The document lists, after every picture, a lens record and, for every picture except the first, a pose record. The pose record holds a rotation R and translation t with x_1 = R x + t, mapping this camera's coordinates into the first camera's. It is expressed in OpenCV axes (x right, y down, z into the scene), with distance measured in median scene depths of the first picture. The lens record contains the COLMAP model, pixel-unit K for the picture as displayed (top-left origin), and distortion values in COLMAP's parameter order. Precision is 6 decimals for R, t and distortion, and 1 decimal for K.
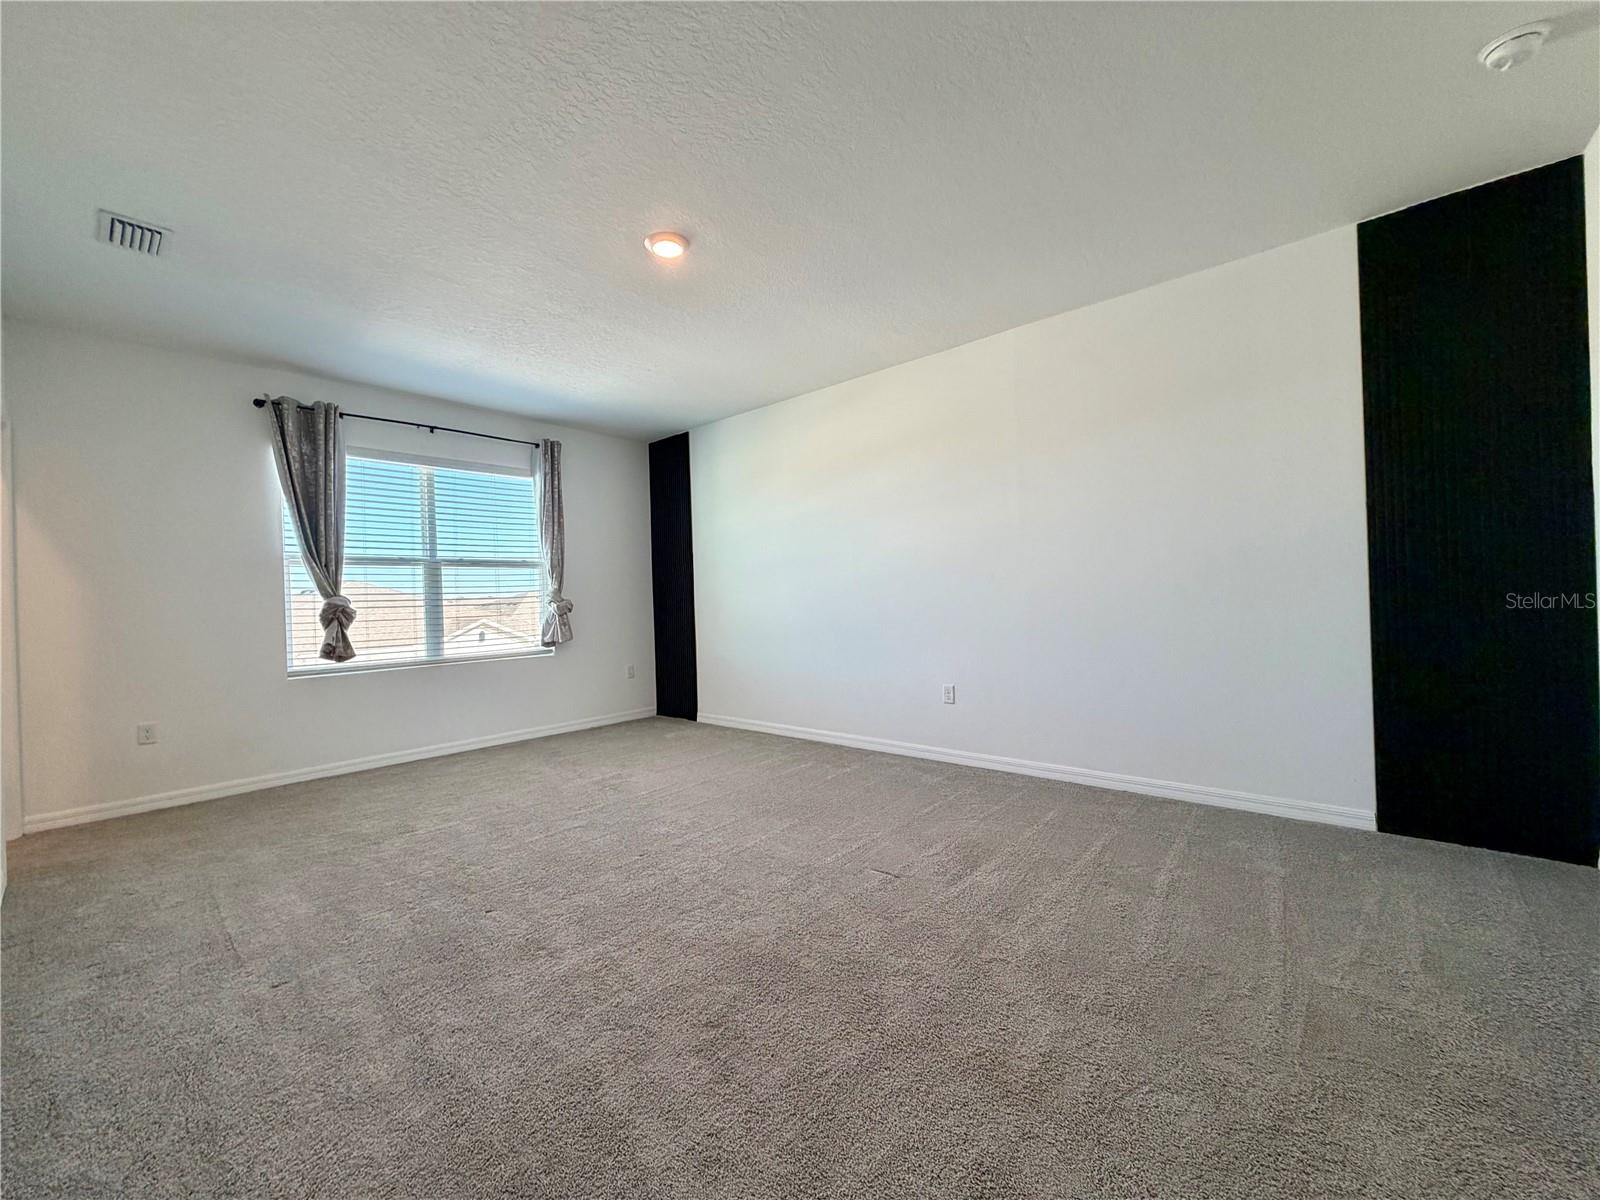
lens RADIAL K [[635.2, 0, 805.7], [0, 635.2, 606.7], [0, 0, 1]] dist [-0.002138, 0.000788]
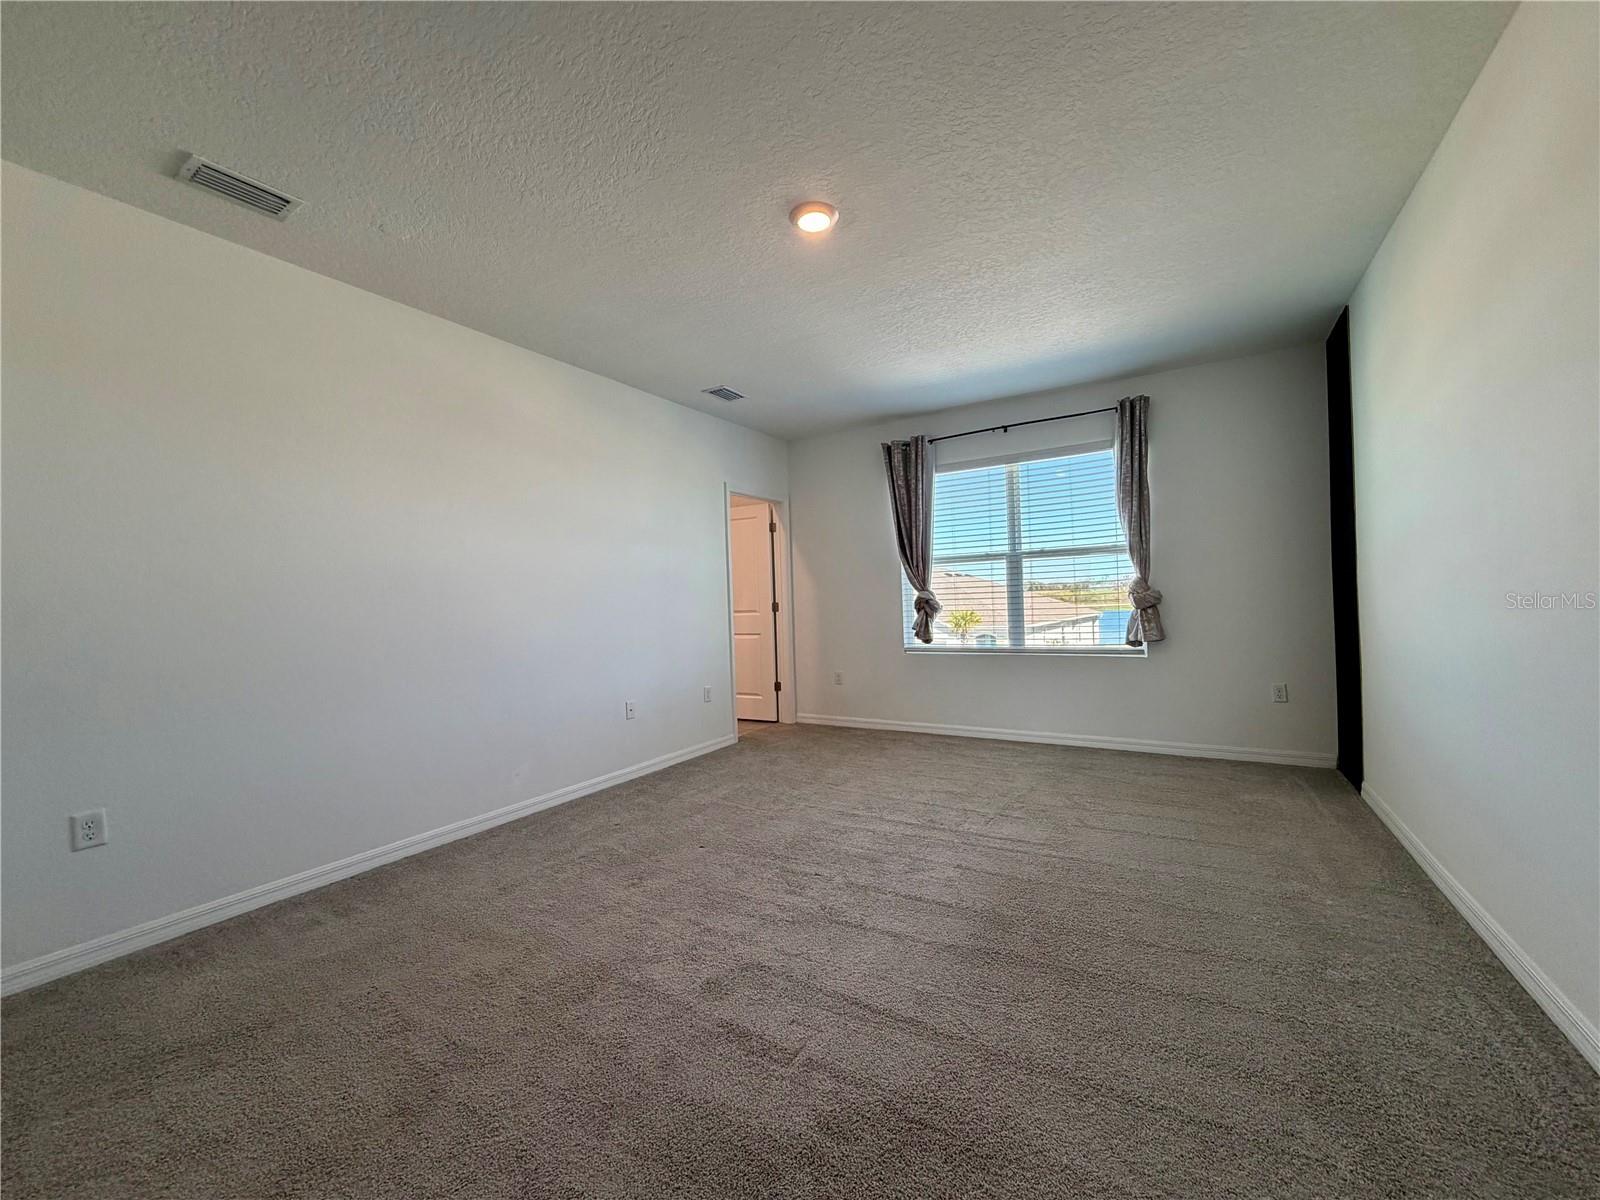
lens RADIAL K [[635.2, 0, 786.9], [0, 635.2, 601.8], [0, 0, 1]] dist [-0.002138, 0.000788]
pose [[0.170582, 0.021923, -0.985100, 0.382507], [0.010902, 0.999649, 0.024135, -0.023955], [0.985283, -0.014857, 0.170283, 0.459055]]
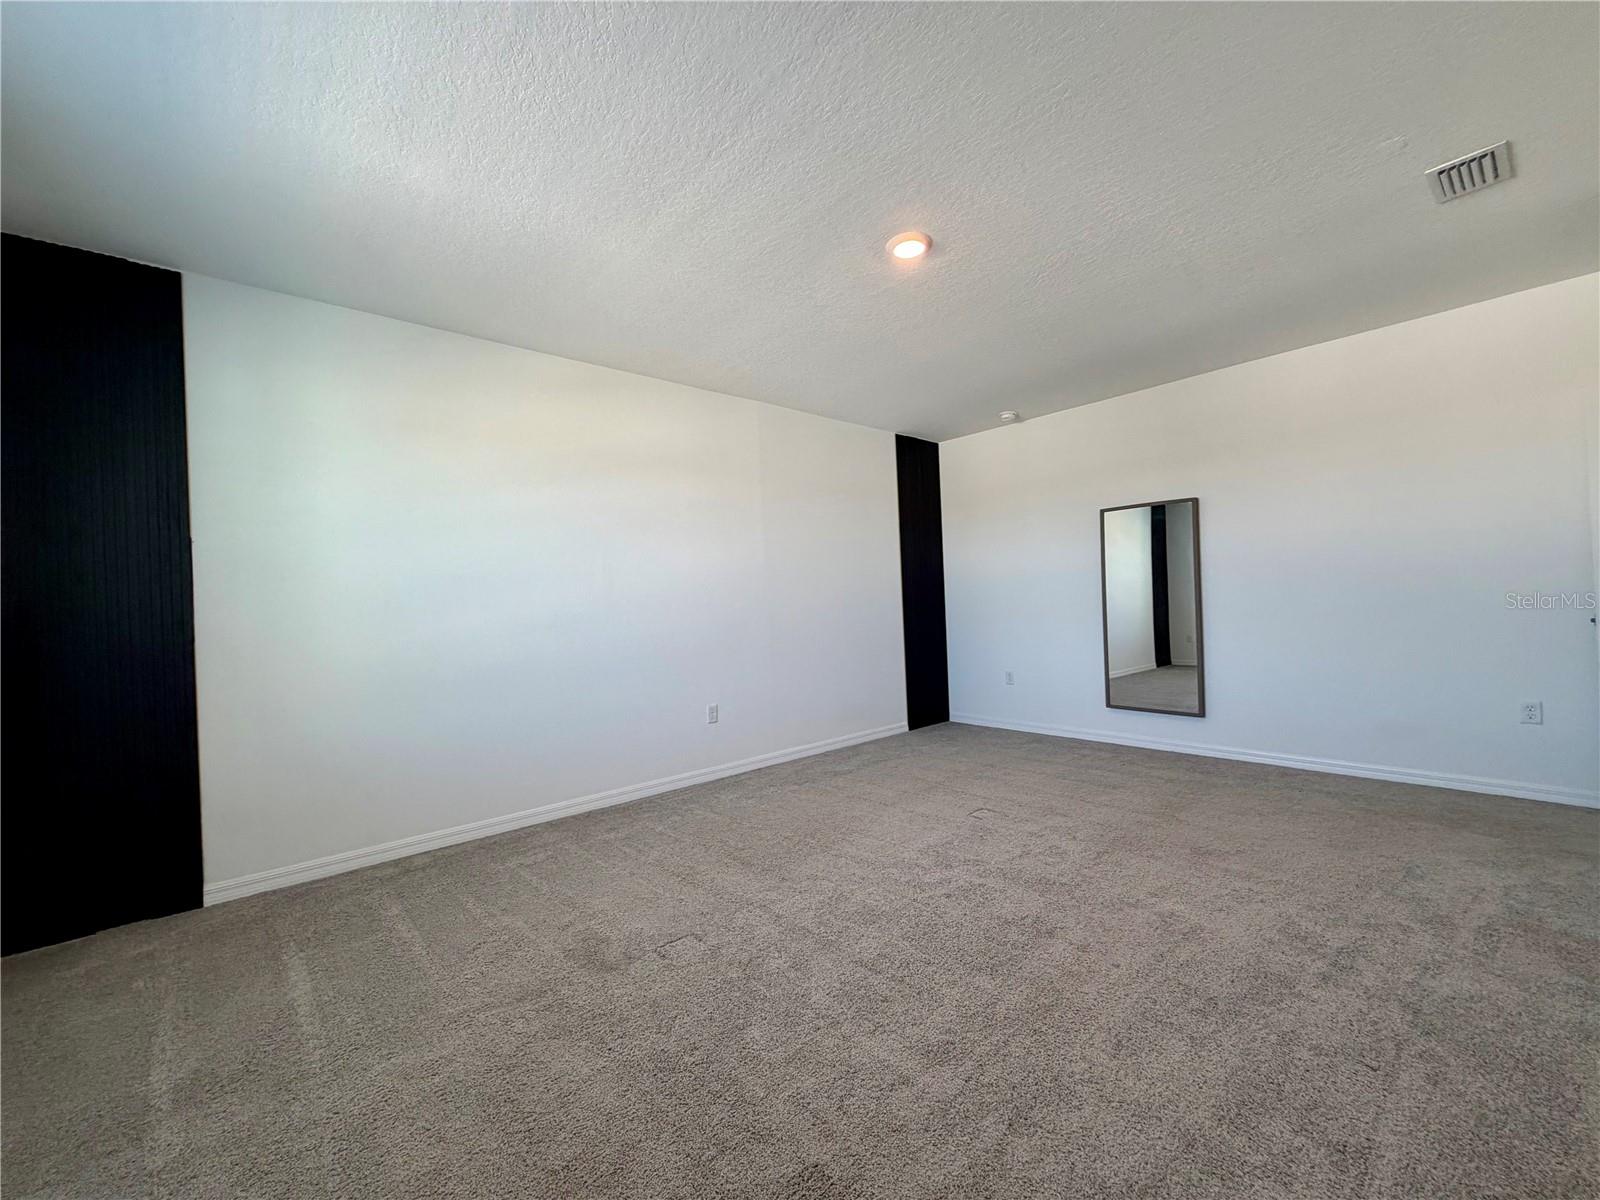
lens RADIAL K [[635.2, 0, 795.3], [0, 635.2, 599.9], [0, 0, 1]] dist [-0.002138, 0.000788]
pose [[0.124762, 0.019901, 0.991987, -0.681346], [0.048928, 0.998459, -0.026185, -0.005484], [-0.990980, 0.051803, 0.123596, 0.603446]]
